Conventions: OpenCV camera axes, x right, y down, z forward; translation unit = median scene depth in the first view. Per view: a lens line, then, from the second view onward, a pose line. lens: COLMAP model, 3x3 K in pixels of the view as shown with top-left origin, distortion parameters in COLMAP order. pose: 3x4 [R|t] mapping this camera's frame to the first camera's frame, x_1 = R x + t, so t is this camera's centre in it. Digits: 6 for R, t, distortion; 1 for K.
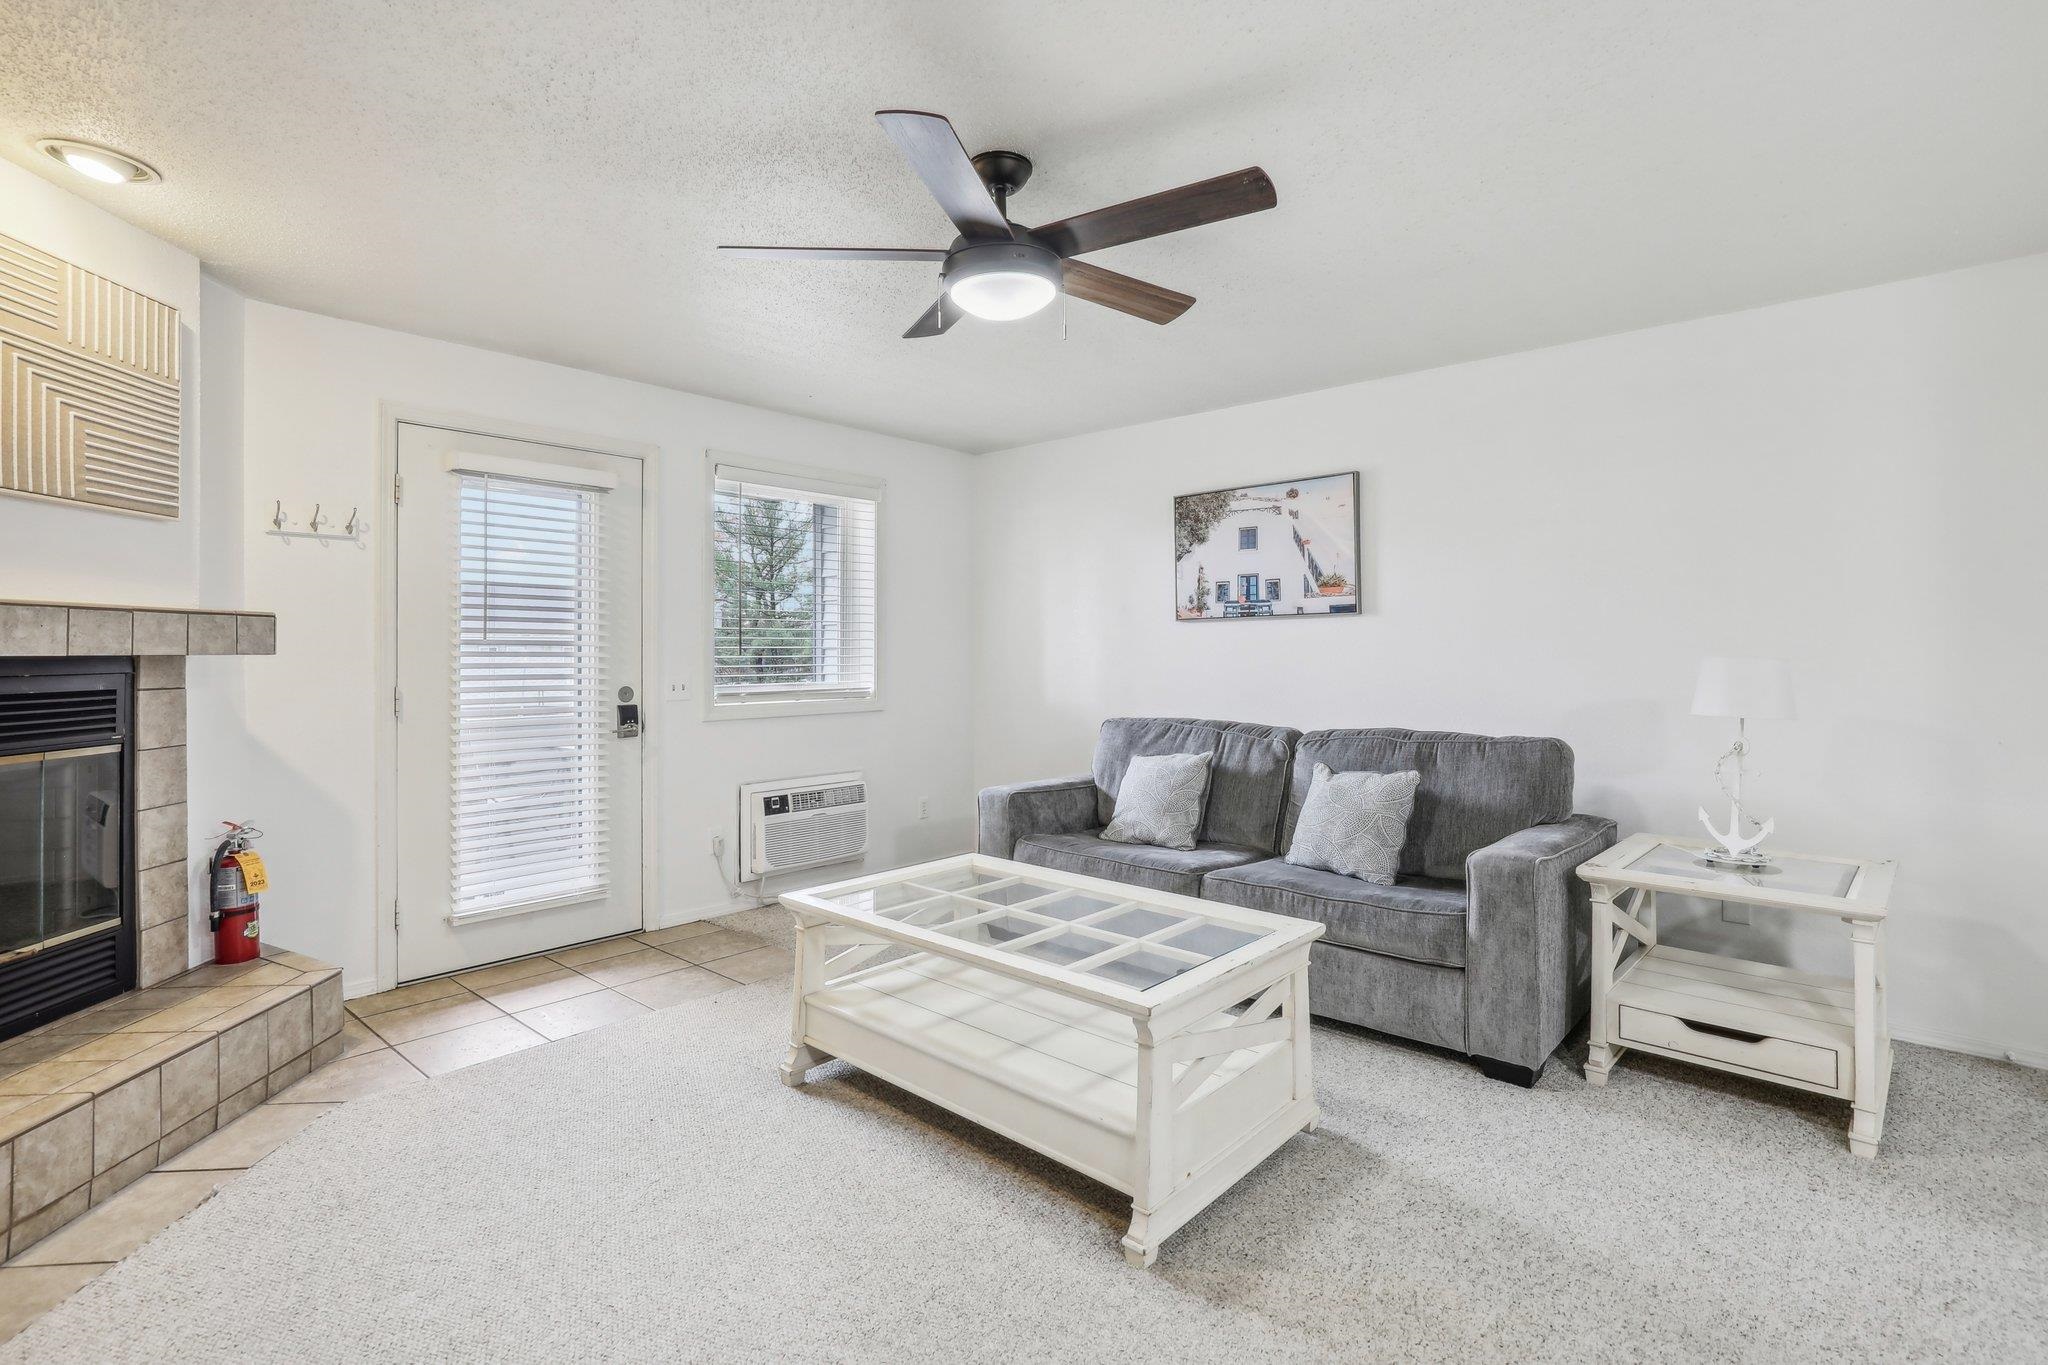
lens RADIAL K [[964.4, 0, 1032.6], [0, 964.4, 643.6], [0, 0, 1]] dist [-0.030837, 0.007988]
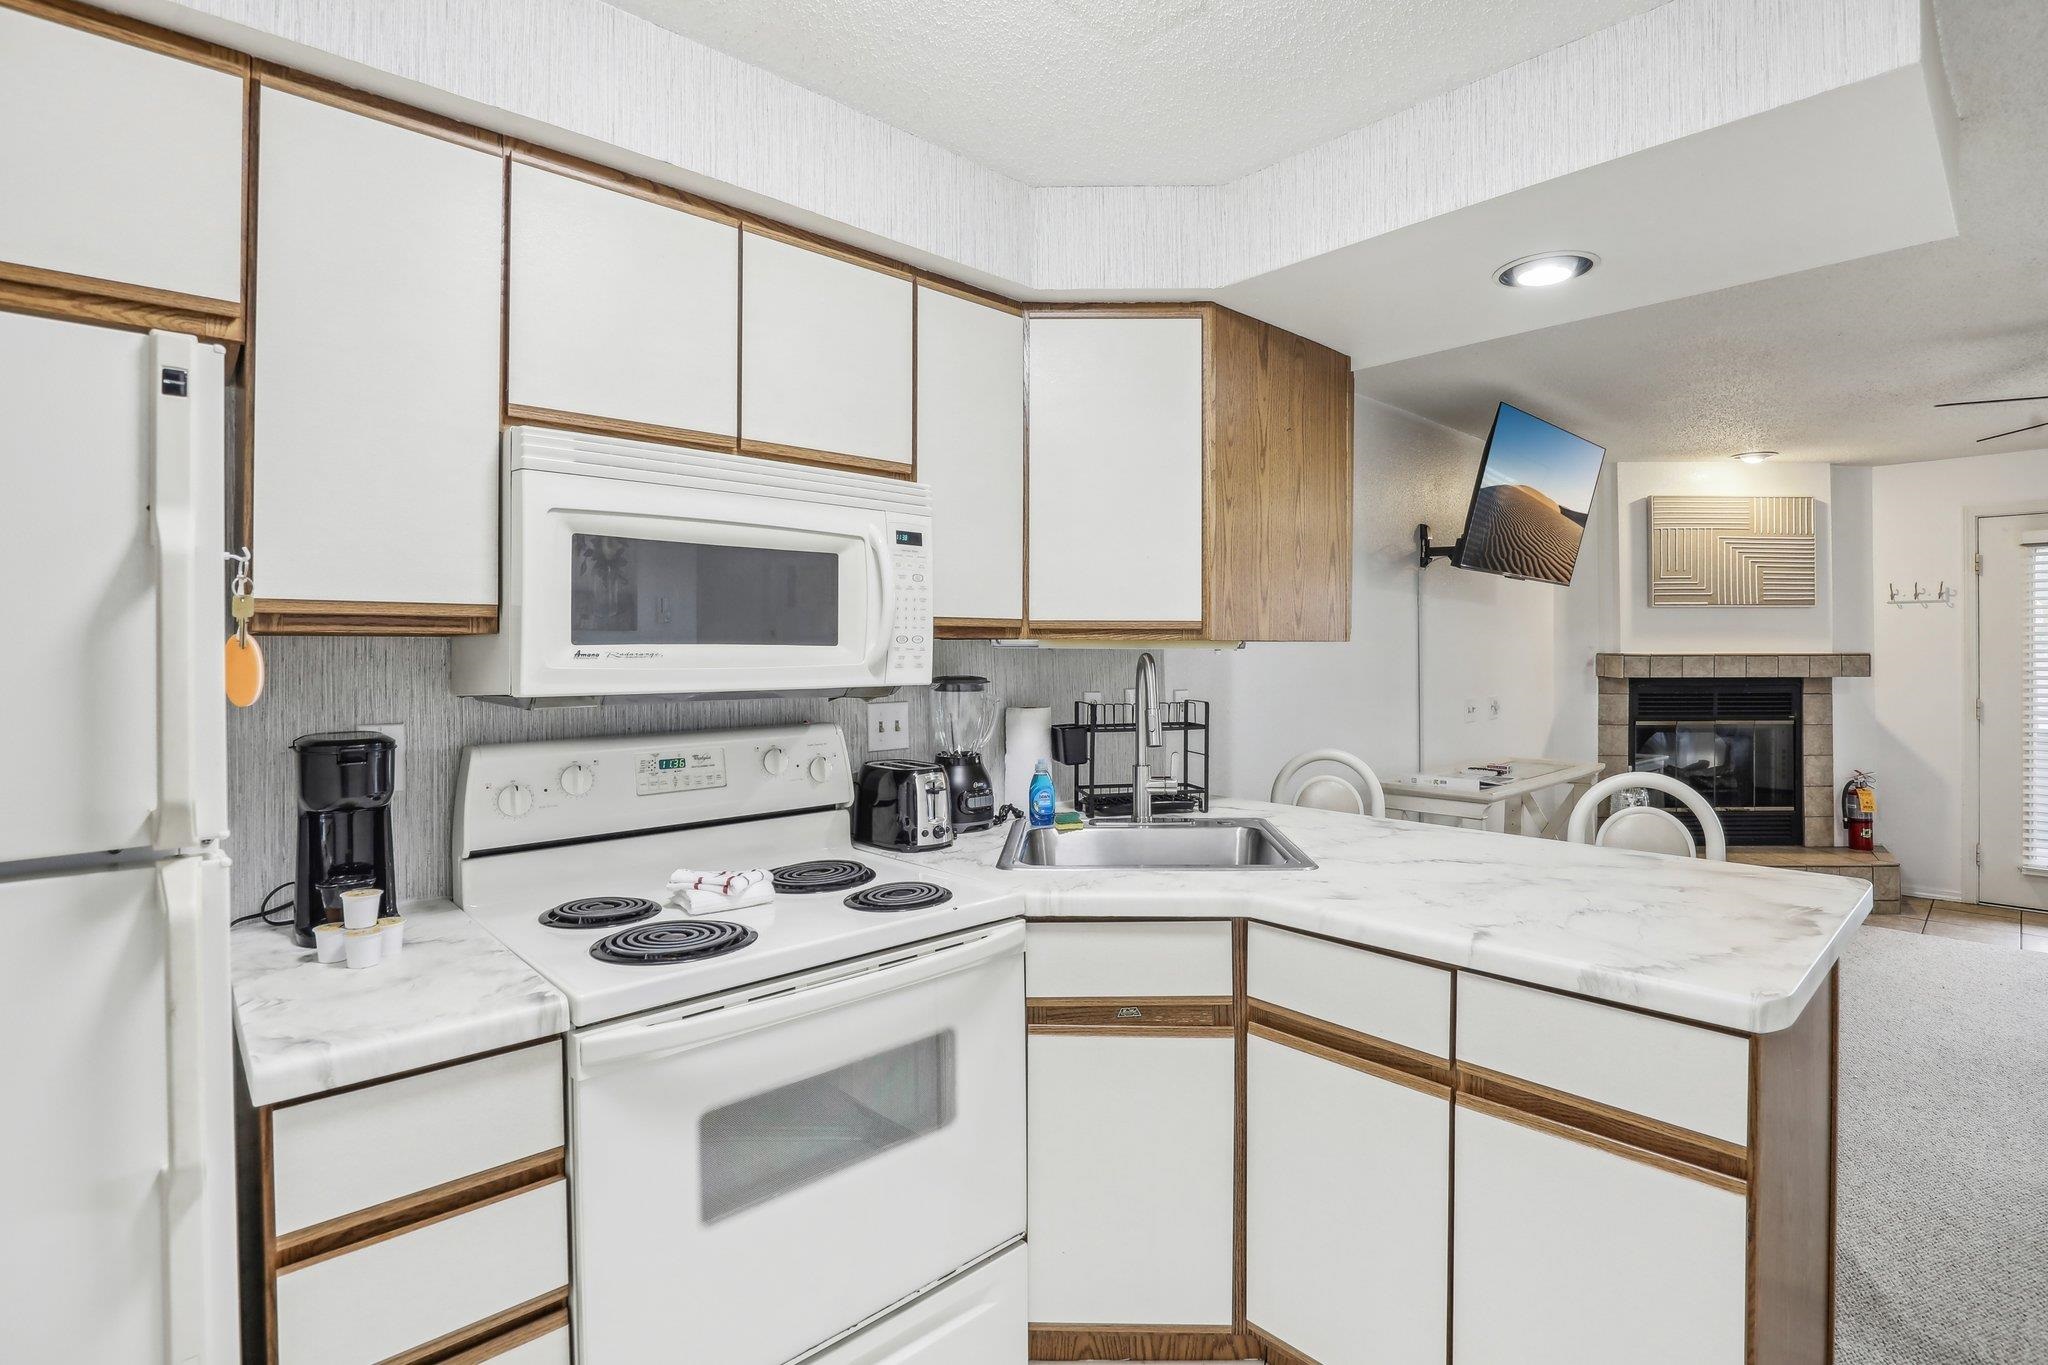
lens RADIAL K [[964.4, 0, 1062.2], [0, 964.4, 646.2], [0, 0, 1]] dist [-0.030837, 0.007988]
pose [[-0.082407, -0.005429, -0.996584, 1.087437], [0.008049, 0.999949, -0.006113, -0.047818], [0.996566, -0.008525, -0.082359, -0.354684]]
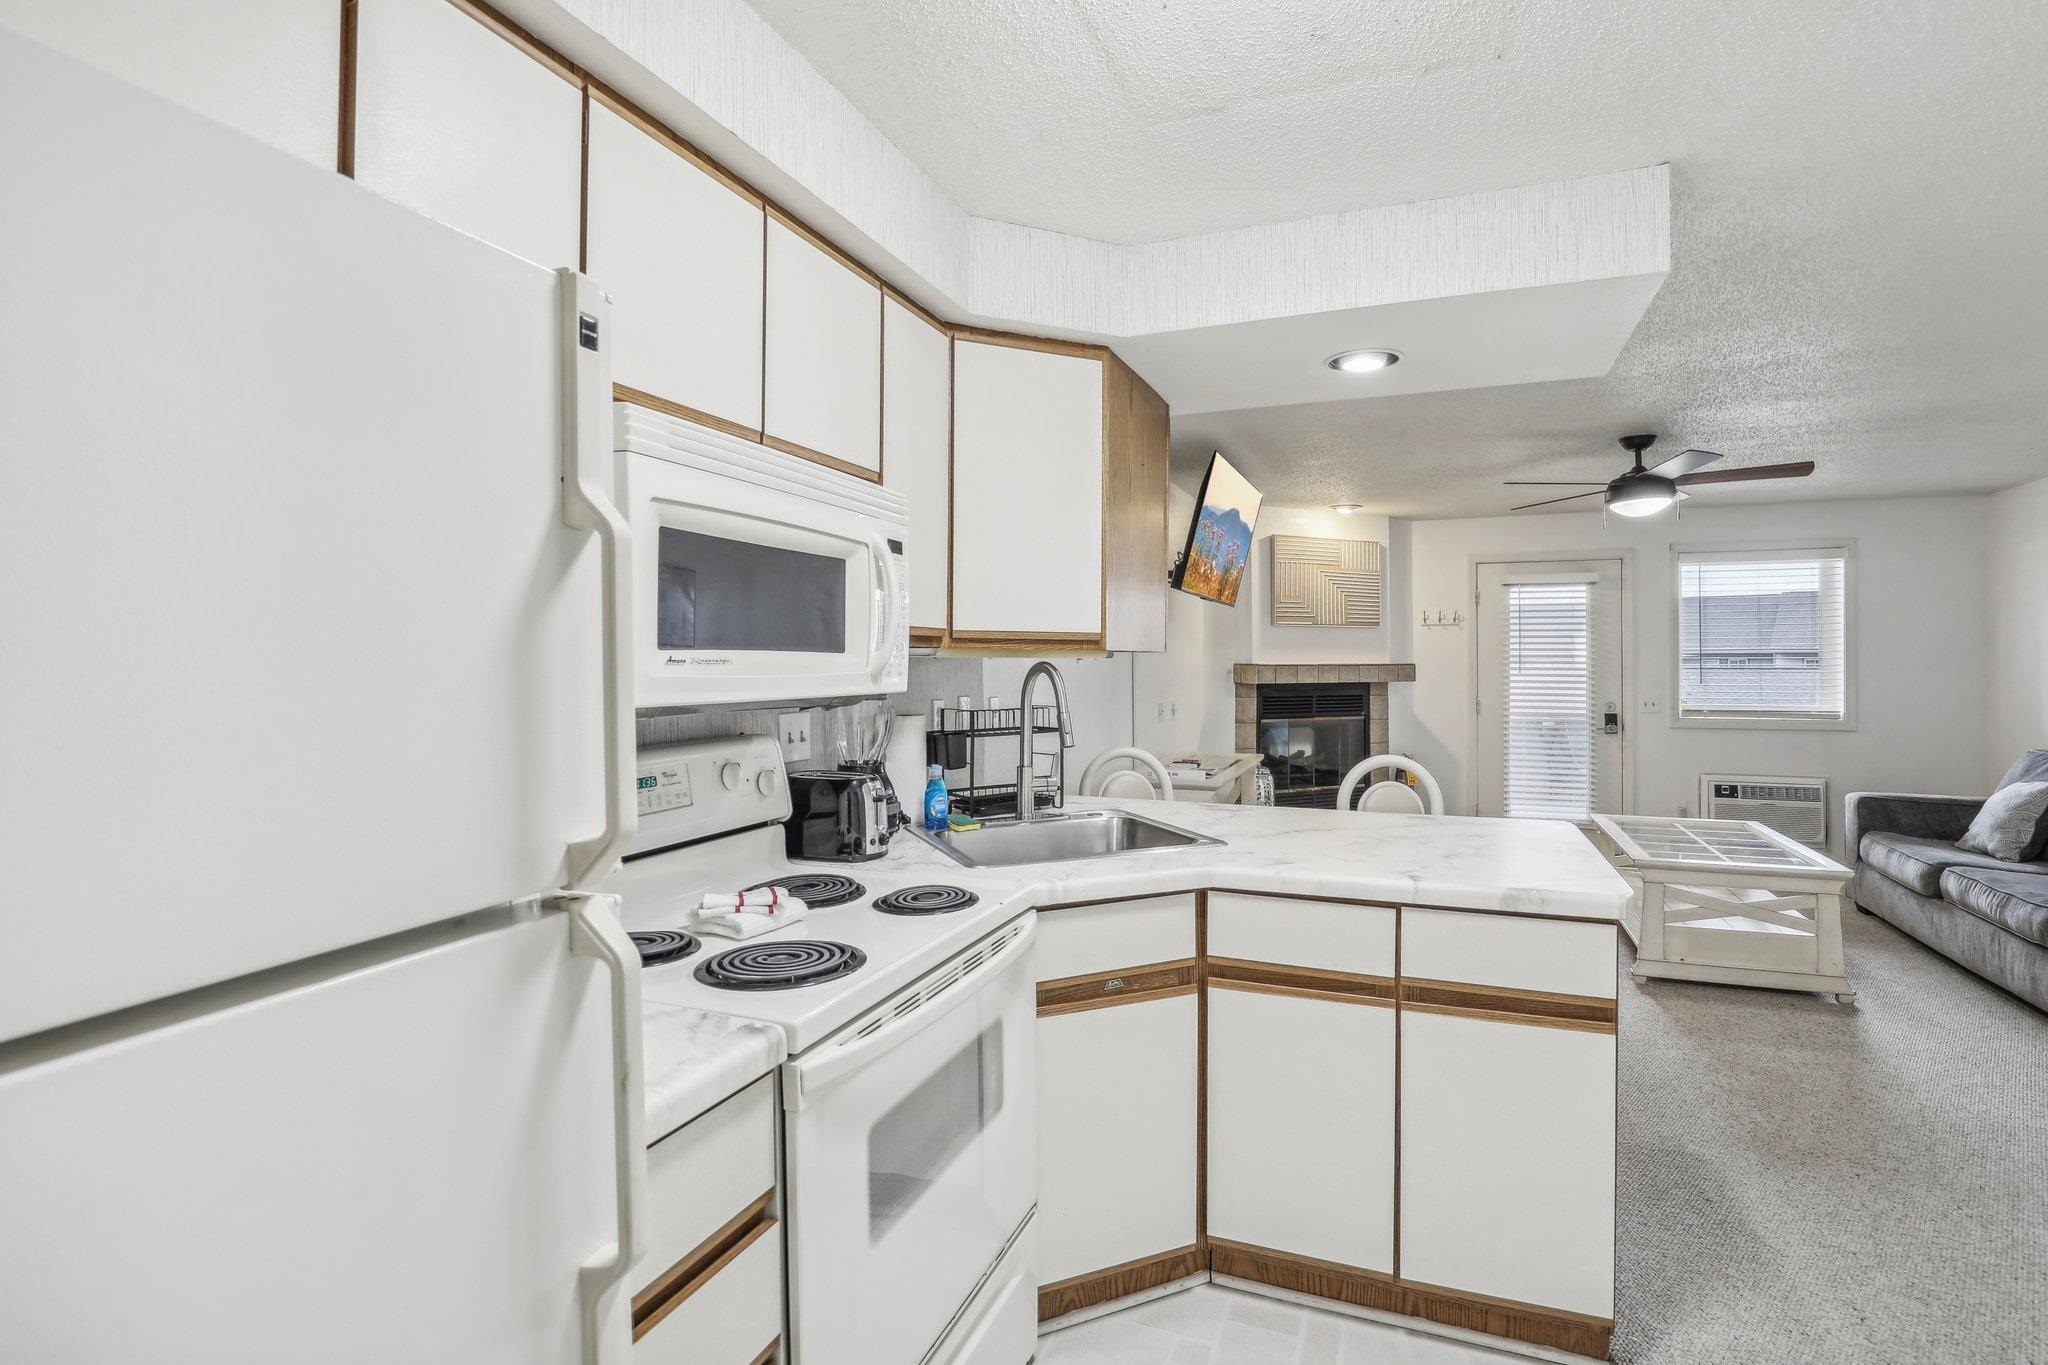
lens RADIAL K [[964.4, 0, 1056.1], [0, 964.4, 653.7], [0, 0, 1]] dist [-0.030837, 0.007988]
pose [[0.347171, -0.007671, -0.937771, 1.099005], [0.005622, 0.999966, -0.006098, -0.048209], [0.937785, -0.003155, 0.347202, -0.636343]]
